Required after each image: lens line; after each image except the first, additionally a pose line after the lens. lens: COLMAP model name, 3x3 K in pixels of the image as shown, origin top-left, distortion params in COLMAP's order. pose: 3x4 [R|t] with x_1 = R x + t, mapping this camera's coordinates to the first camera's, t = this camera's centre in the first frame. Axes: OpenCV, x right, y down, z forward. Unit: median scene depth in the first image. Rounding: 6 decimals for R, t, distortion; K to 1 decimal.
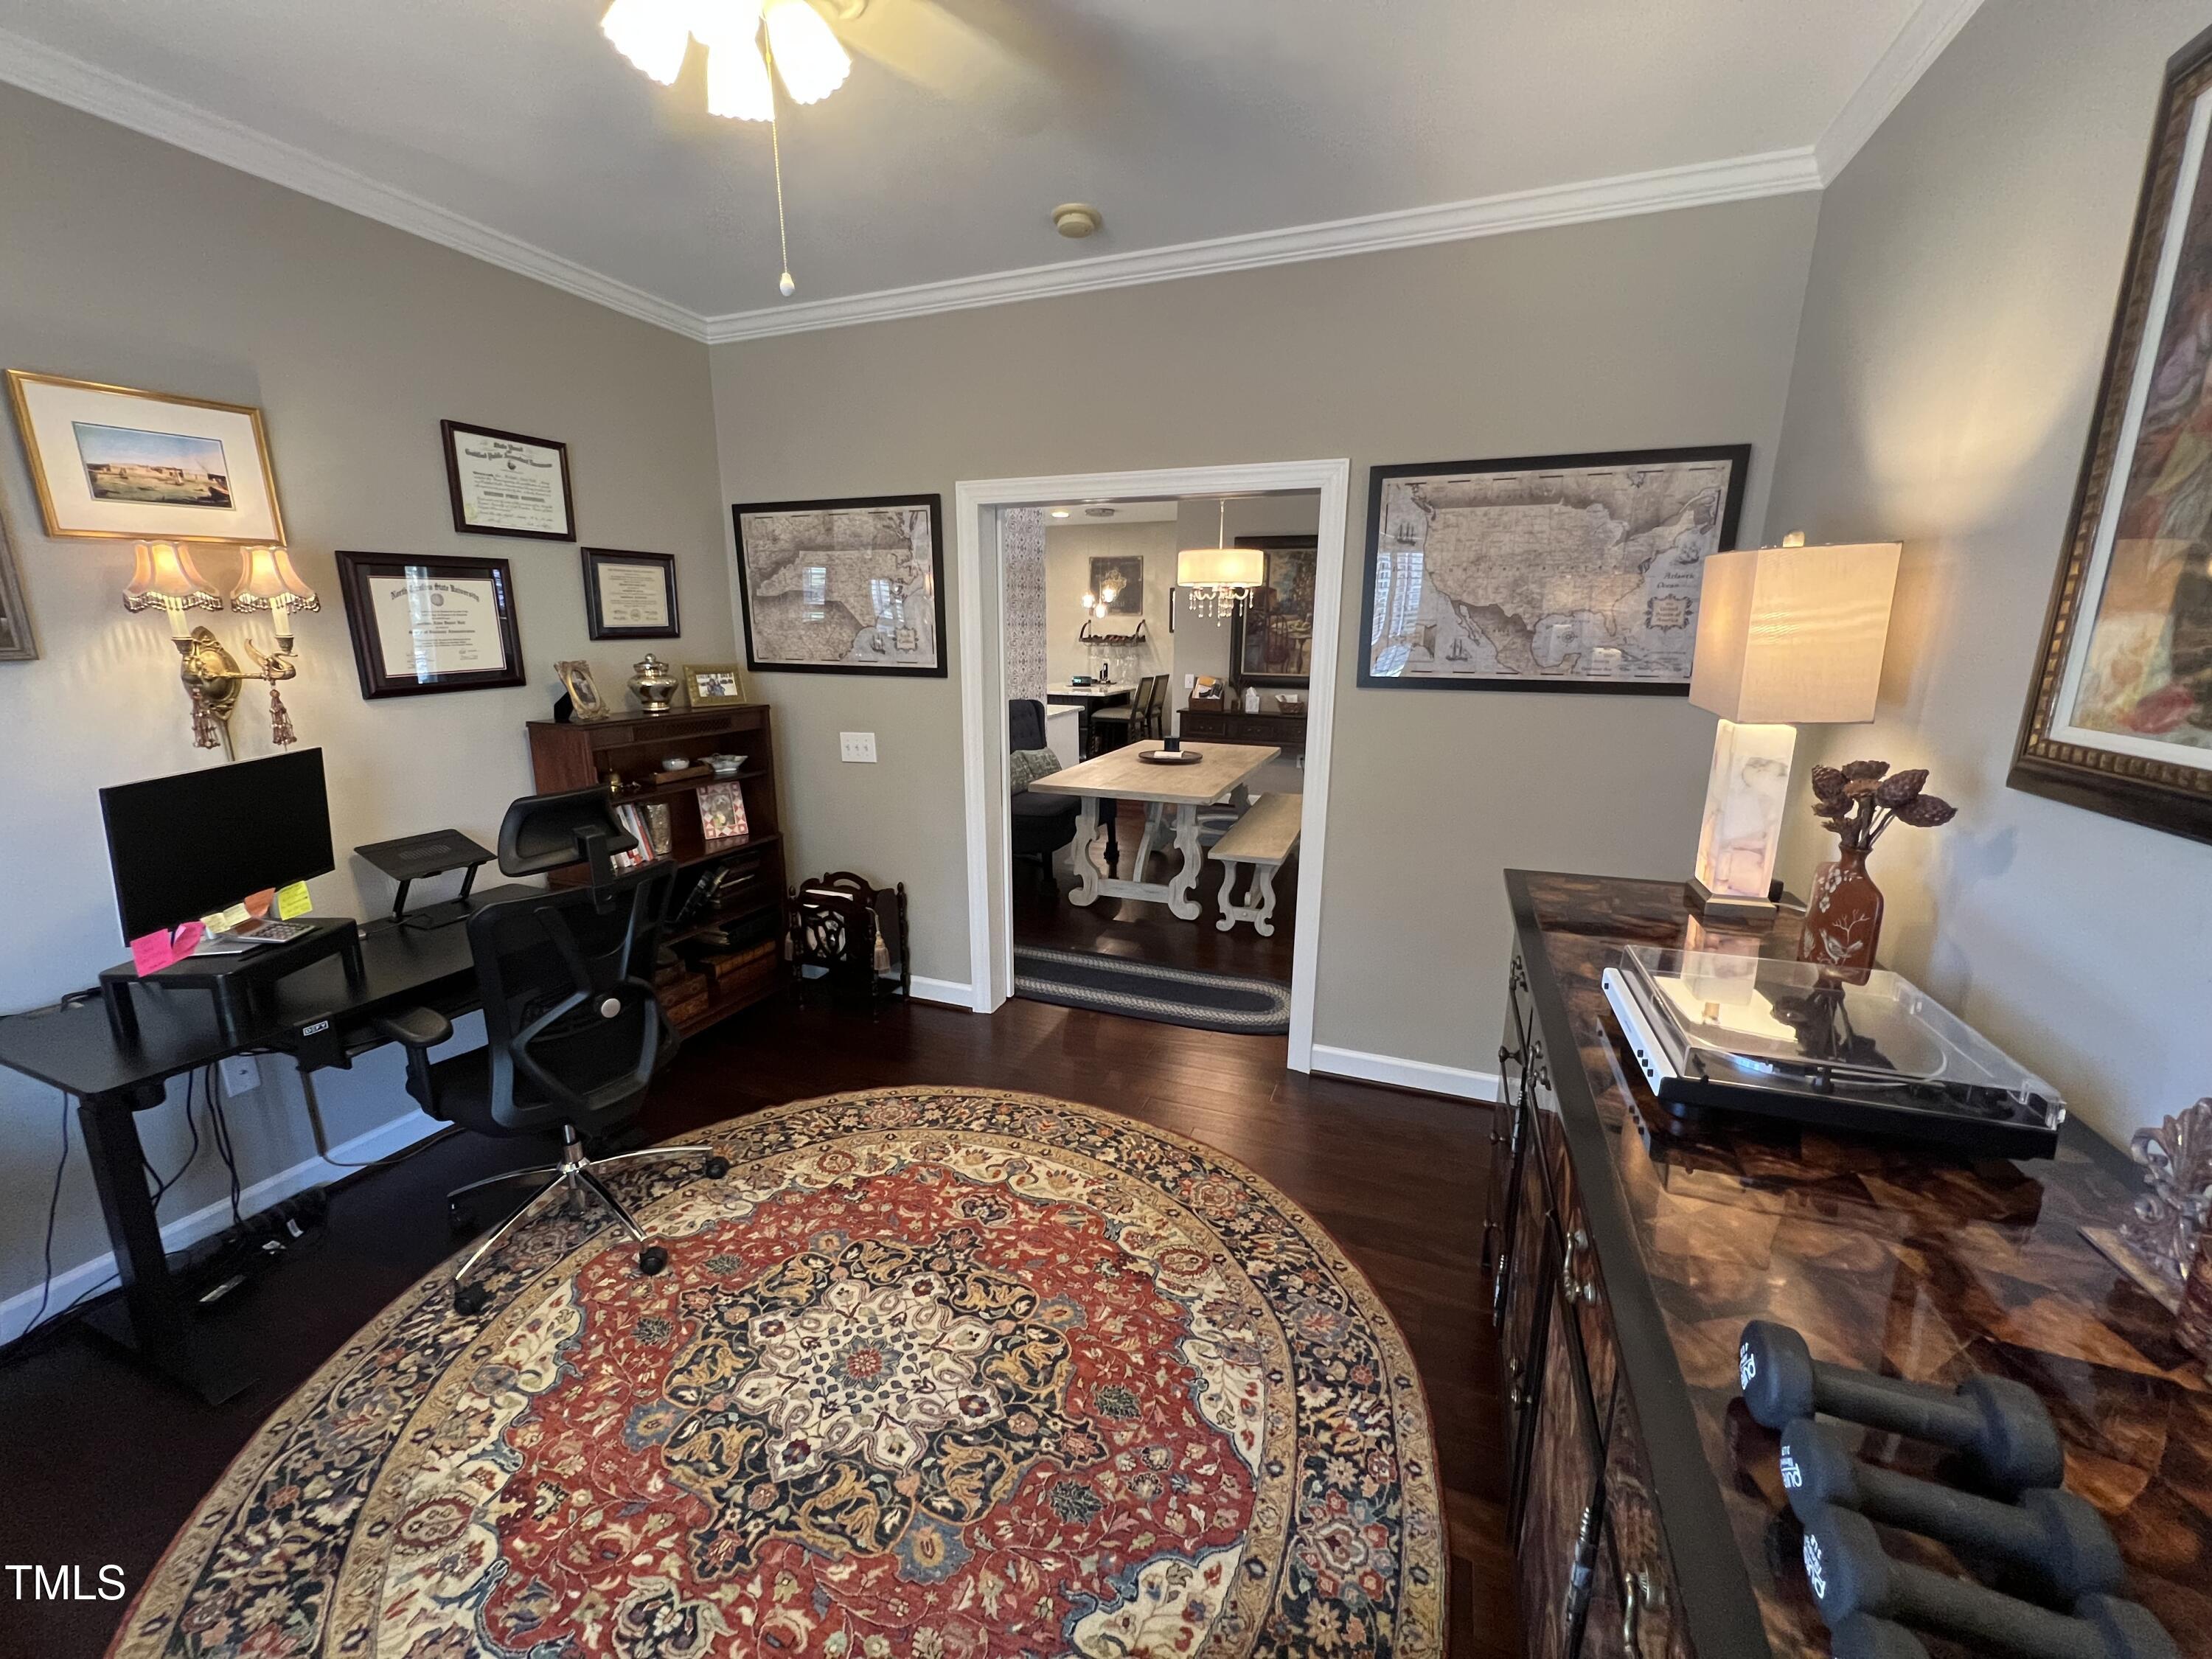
lens RADIAL K [[880.0, 0, 1100.7], [0, 880.0, 819.9], [0, 0, 1]] dist [-0.001754, -0.000067]
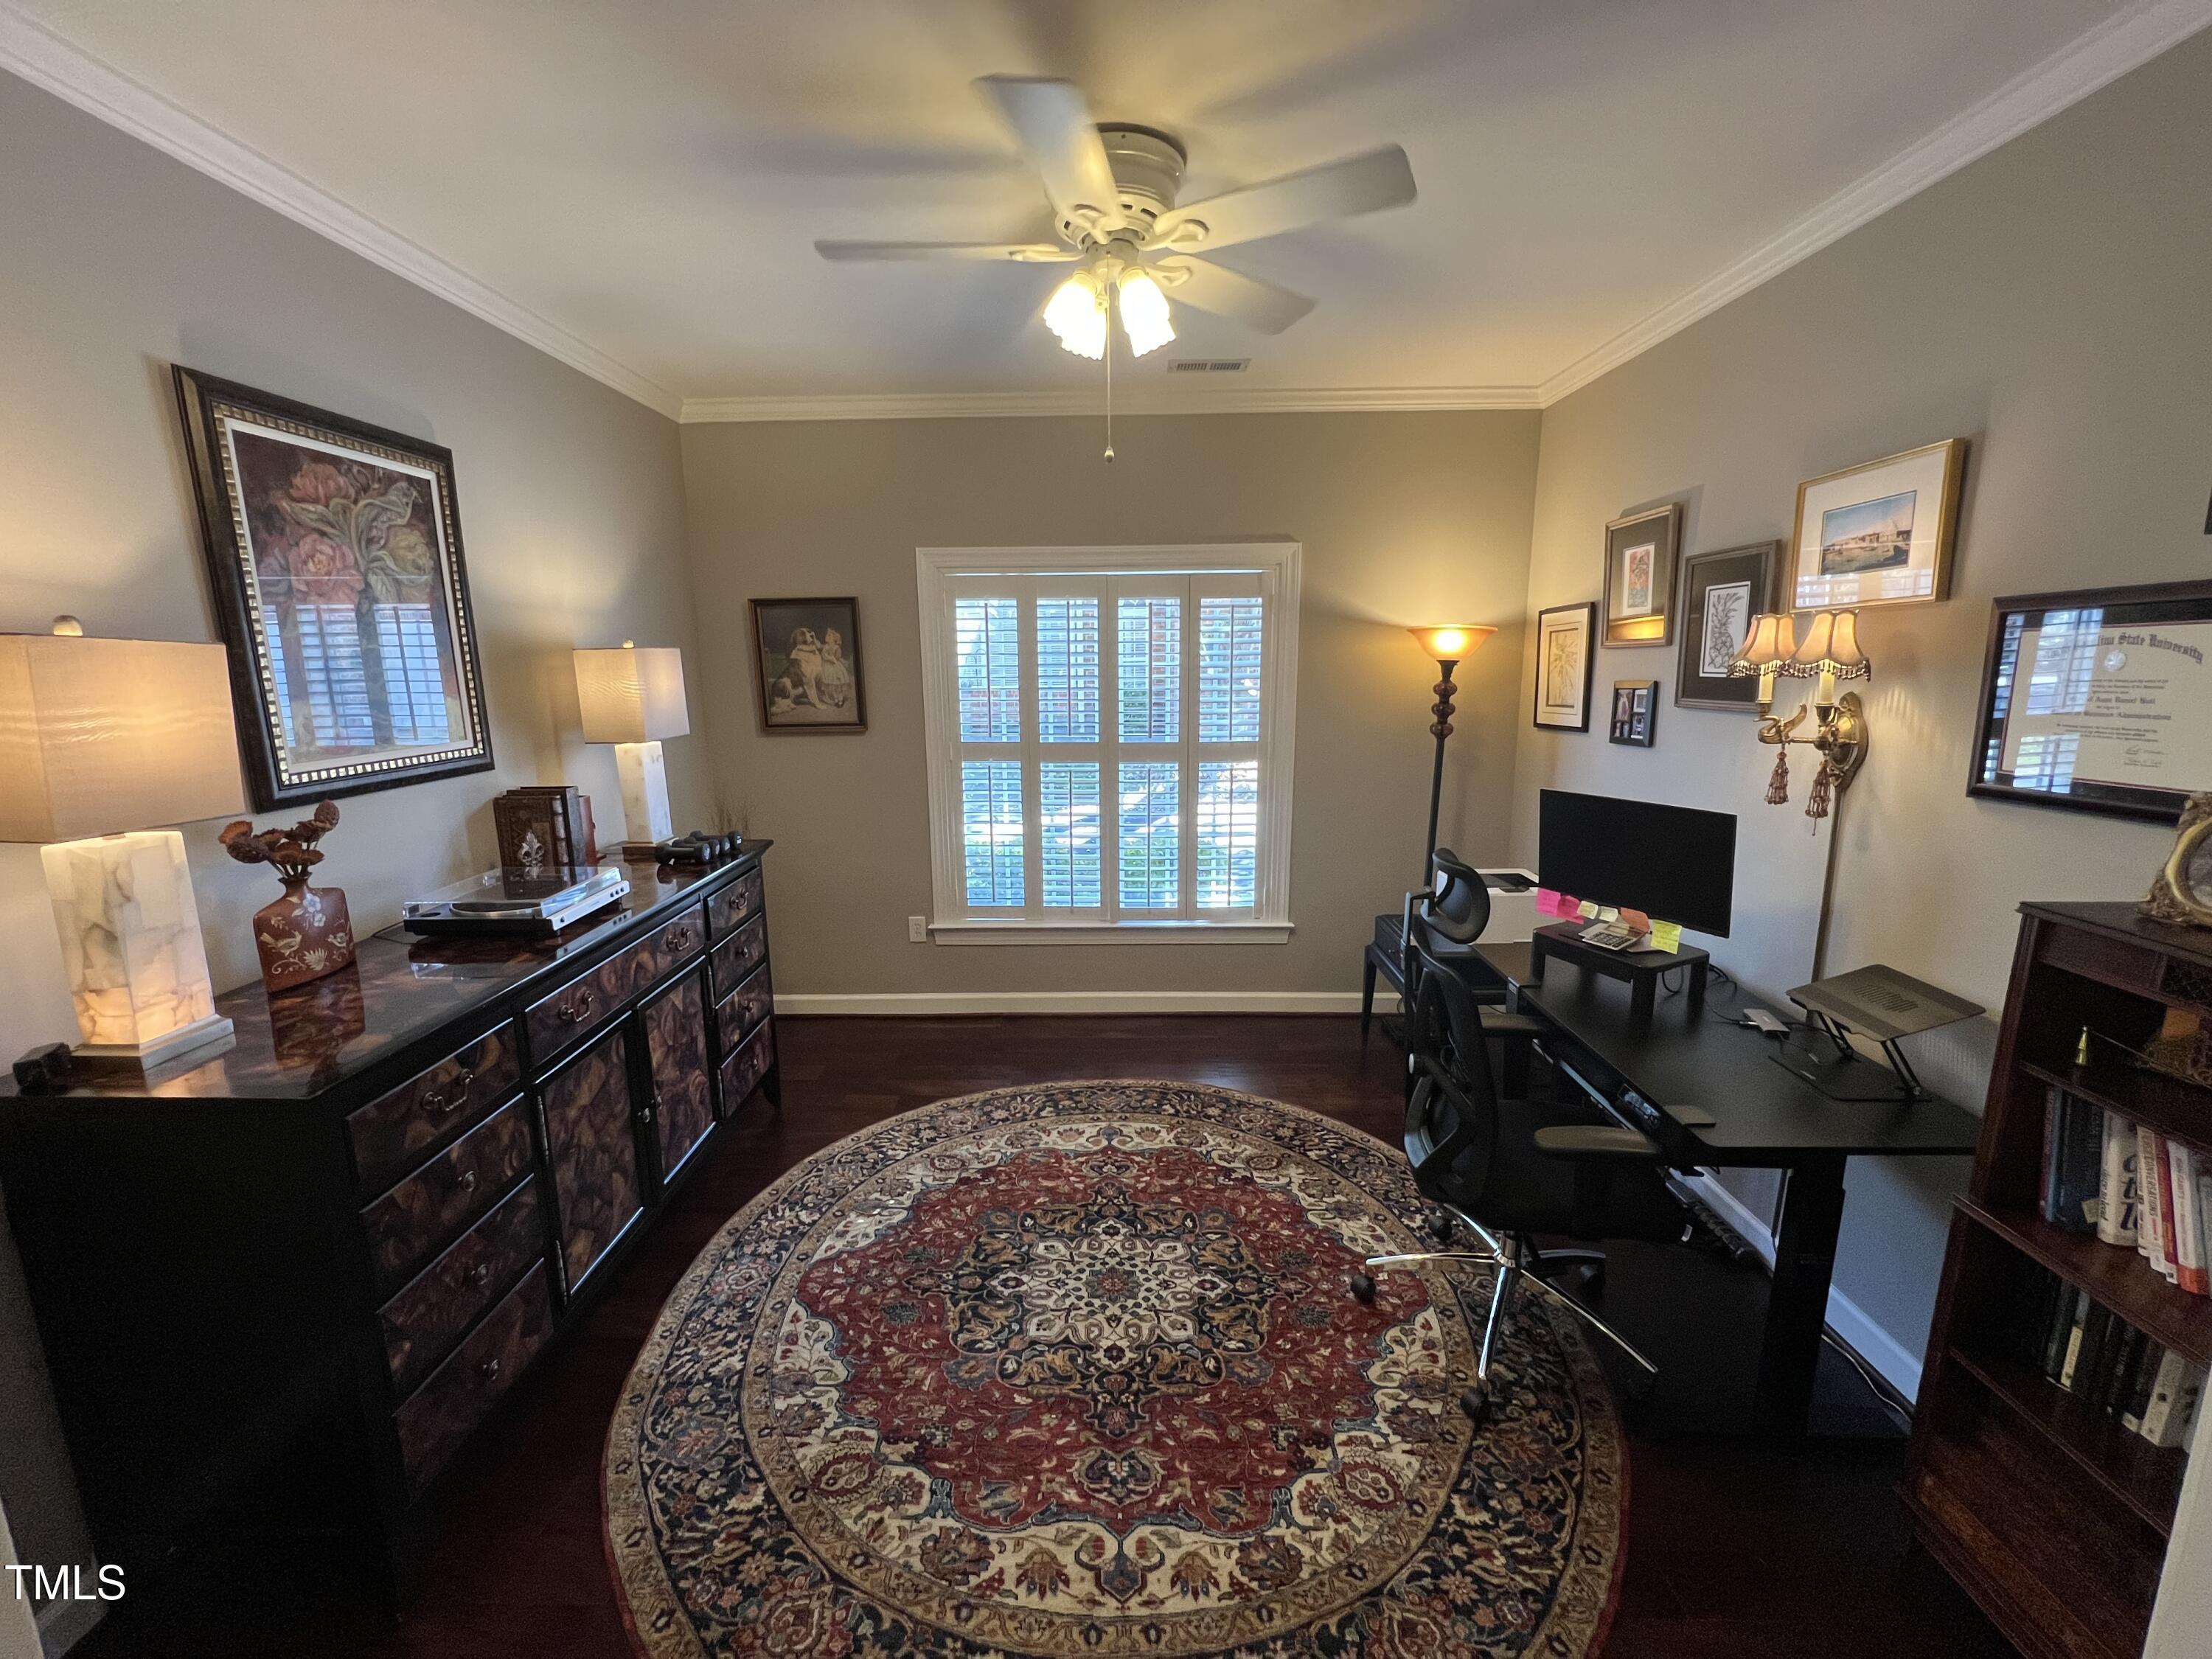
lens RADIAL K [[880.0, 0, 1096.6], [0, 880.0, 820.0], [0, 0, 1]] dist [-0.001754, -0.000067]
pose [[-0.937704, 0.070786, -0.340147, 0.117449], [-0.067746, 0.922980, 0.378837, -0.416546], [0.340766, 0.378281, -0.860687, 1.664396]]
